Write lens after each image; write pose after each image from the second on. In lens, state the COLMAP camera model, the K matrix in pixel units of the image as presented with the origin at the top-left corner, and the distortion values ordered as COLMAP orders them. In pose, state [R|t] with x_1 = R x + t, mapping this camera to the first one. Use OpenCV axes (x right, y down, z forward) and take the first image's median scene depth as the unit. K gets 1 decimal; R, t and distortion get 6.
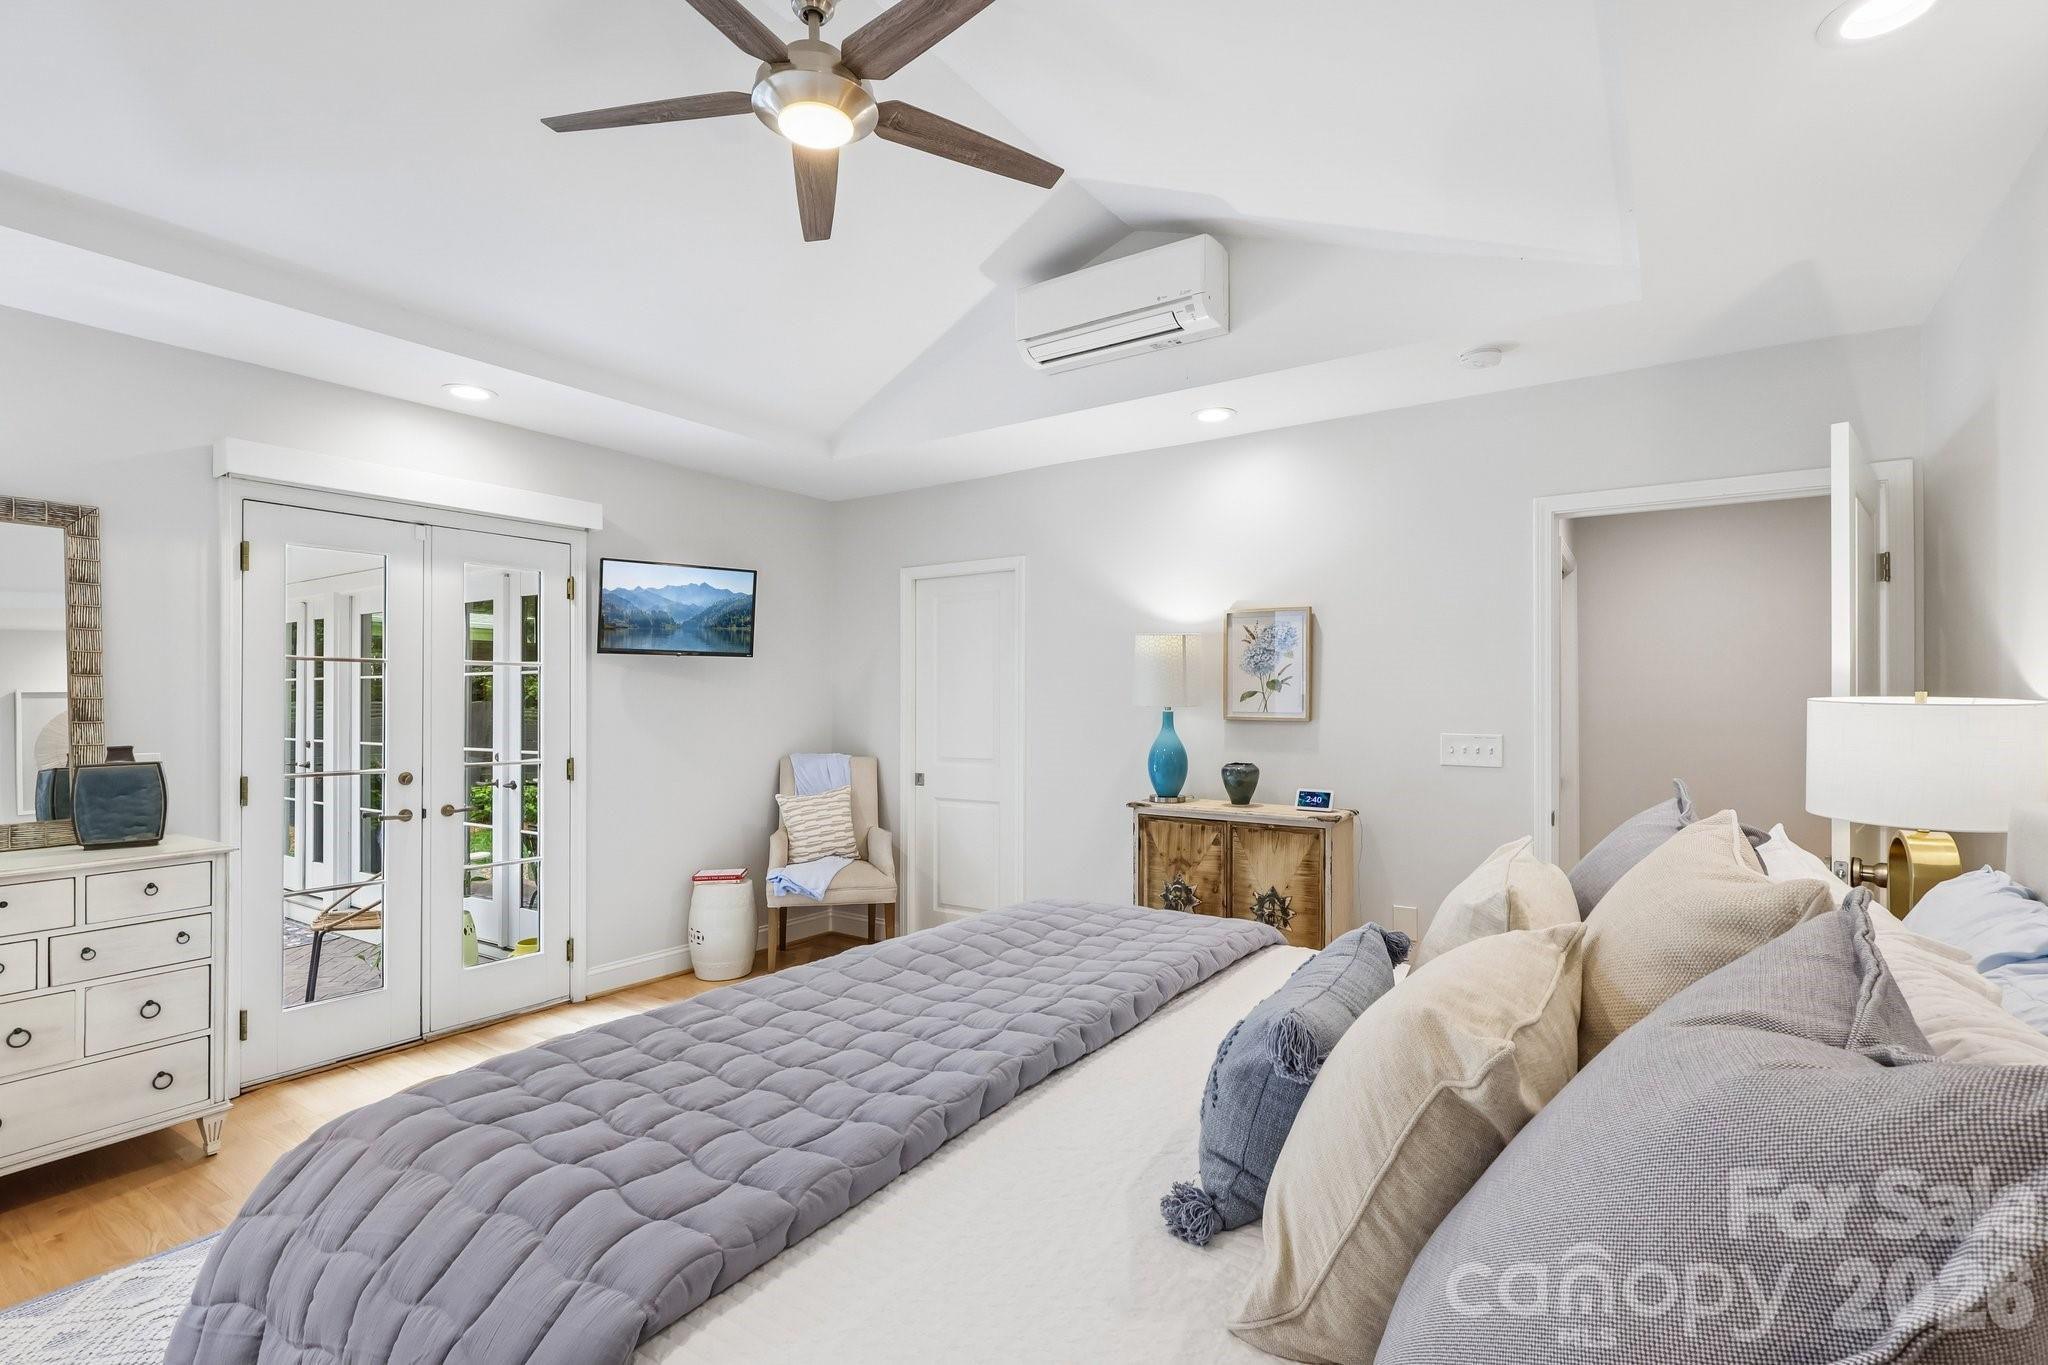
lens RADIAL K [[954.6, 0, 1026.0], [0, 954.6, 694.1], [0, 0, 1]] dist [0.002342, 0.000056]
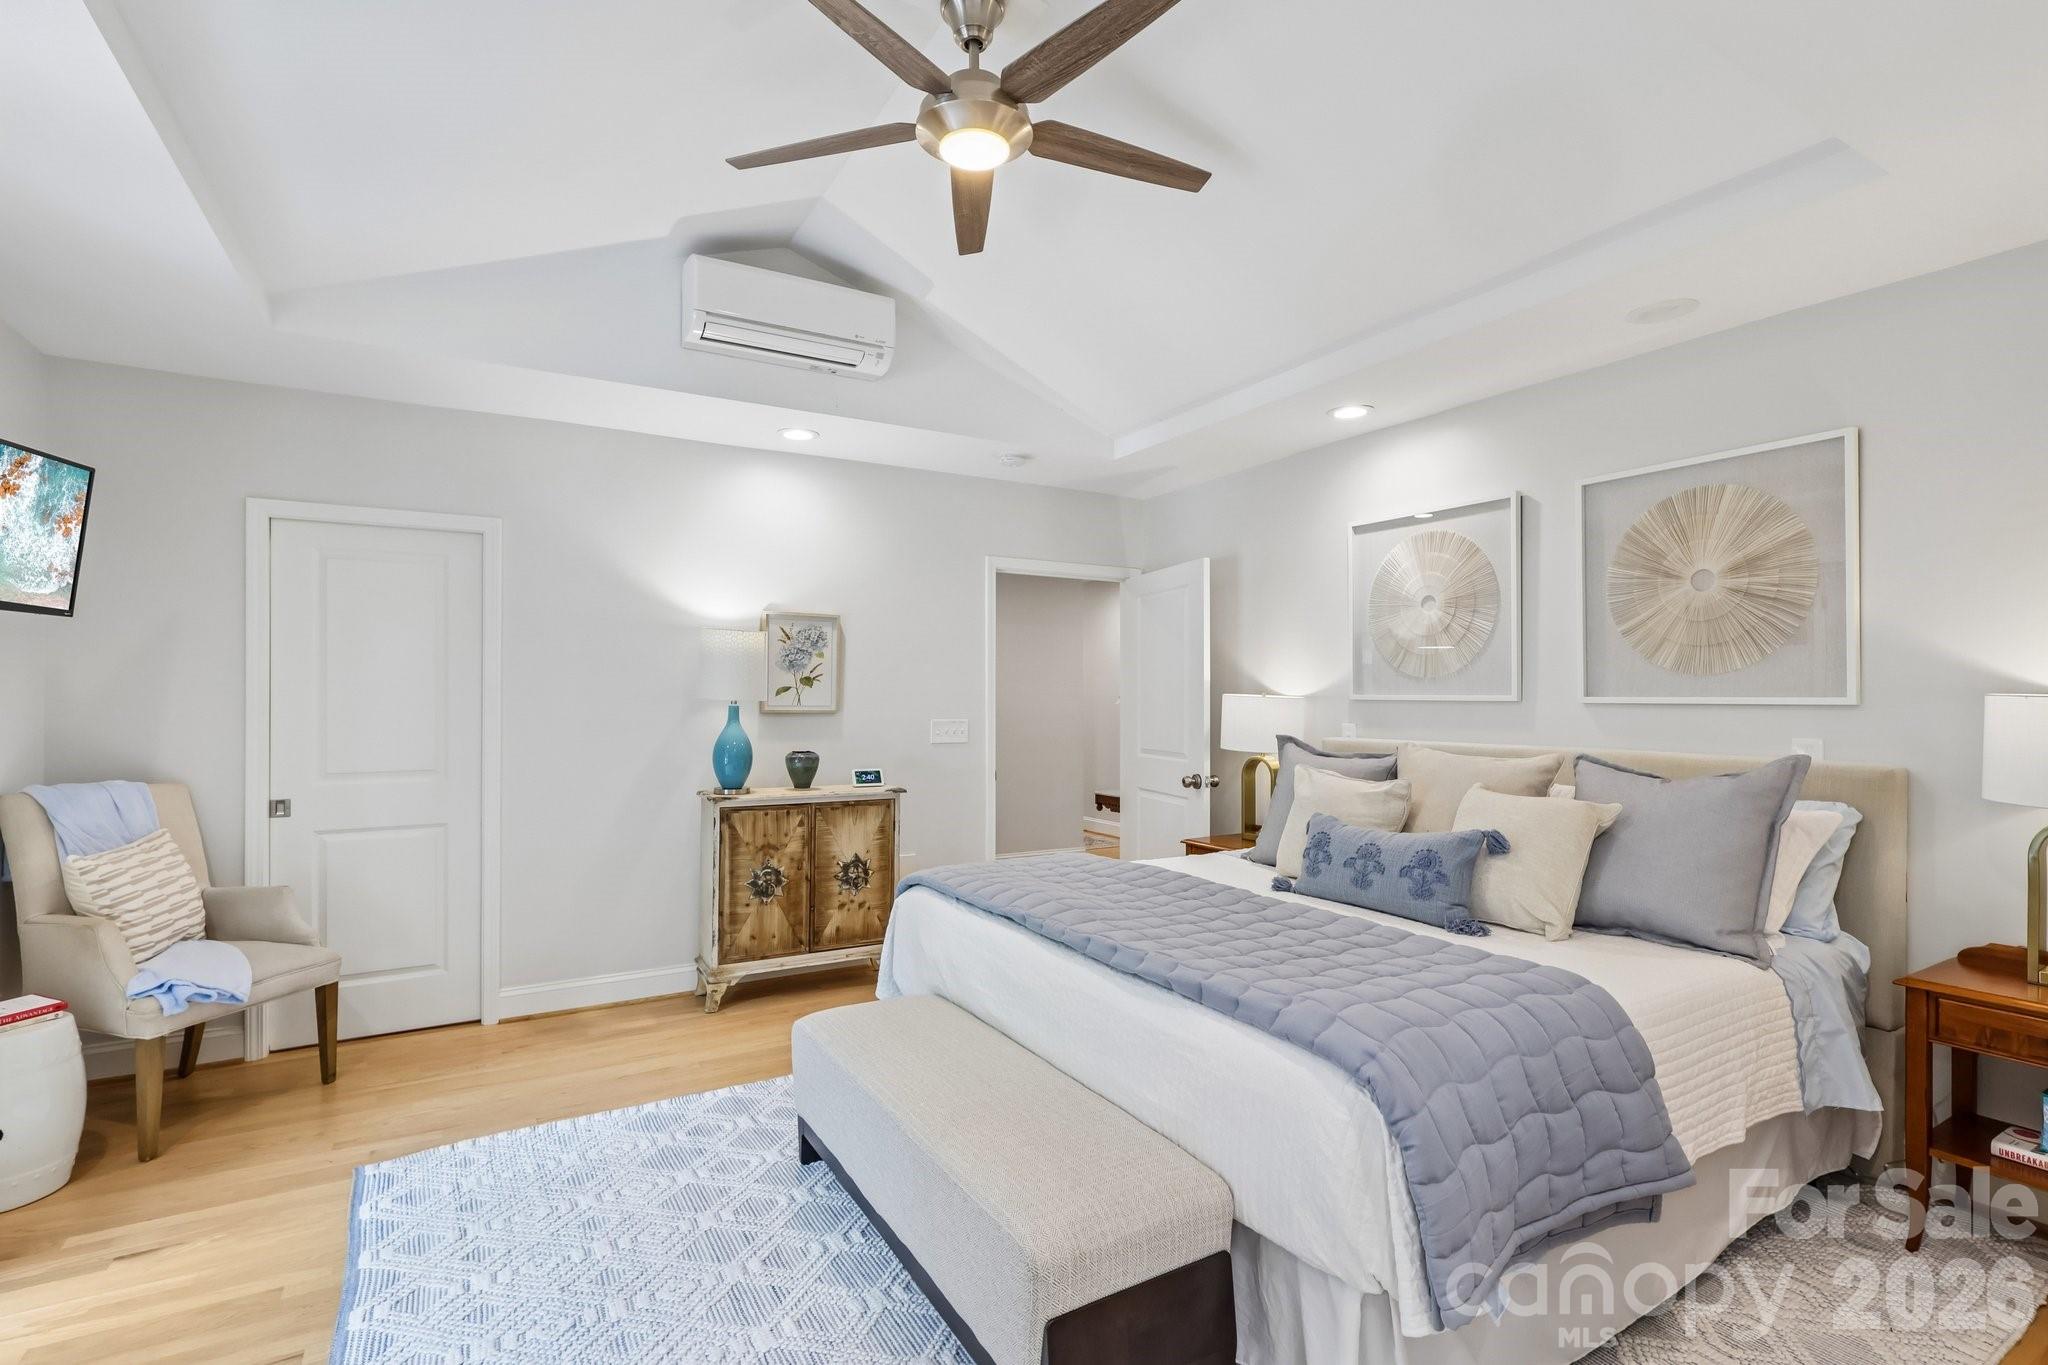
lens RADIAL K [[954.6, 0, 1023.7], [0, 954.6, 689.2], [0, 0, 1]] dist [0.002342, 0.000056]
pose [[0.432753, 0.007792, 0.901479, -0.668356], [-0.007710, 0.999958, -0.004942, 0.003606], [-0.901480, -0.004812, 0.432795, 0.287445]]
